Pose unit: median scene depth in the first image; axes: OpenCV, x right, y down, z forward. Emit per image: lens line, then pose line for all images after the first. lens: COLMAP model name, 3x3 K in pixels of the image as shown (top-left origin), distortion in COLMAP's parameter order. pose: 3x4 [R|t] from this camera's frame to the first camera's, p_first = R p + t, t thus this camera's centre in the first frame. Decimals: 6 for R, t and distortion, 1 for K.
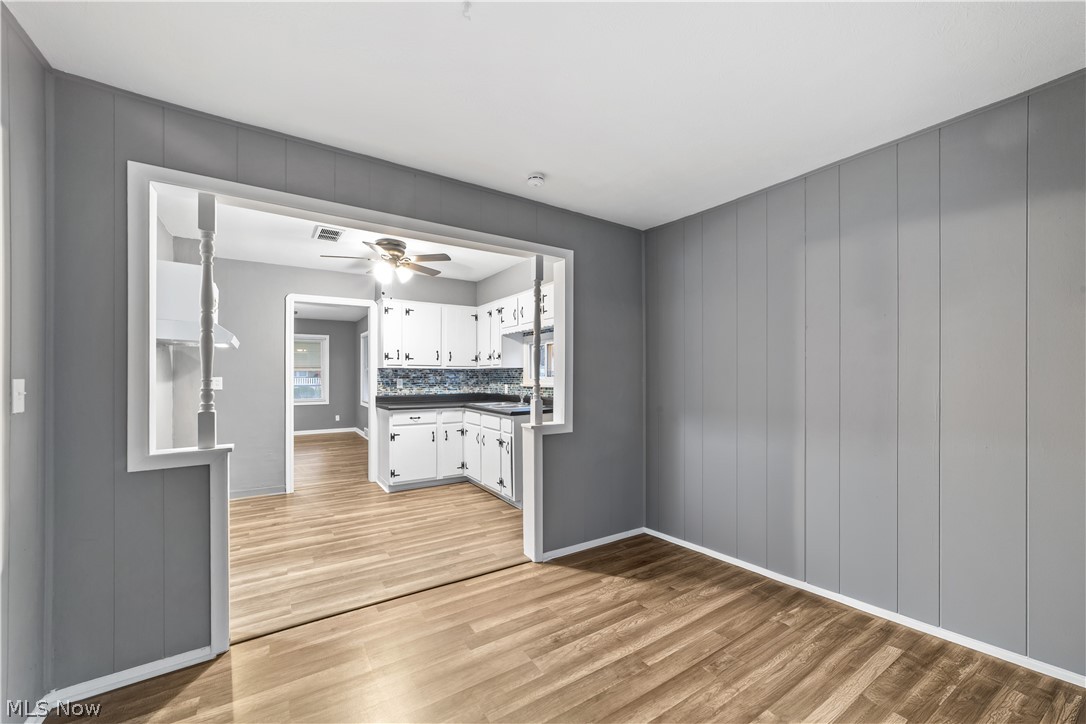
lens RADIAL K [[419.1, 0, 541.0], [0, 419.1, 375.0], [0, 0, 1]] dist [-0.017592, 0.009507]
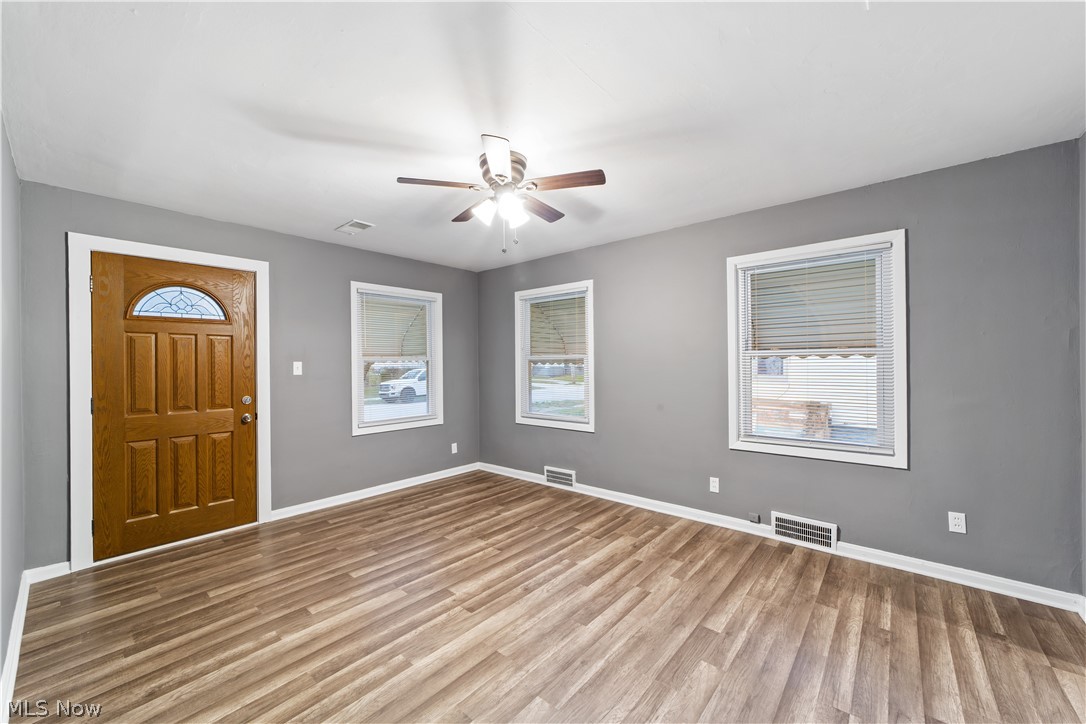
lens RADIAL K [[425.5, 0, 534.4], [0, 425.5, 365.4], [0, 0, 1]] dist [-0.018535, 0.009927]
pose [[0.962983, -0.011729, 0.269308, -0.974084], [0.011267, 0.999931, 0.003263, -0.008541], [-0.269328, -0.000108, 0.963049, 0.808739]]
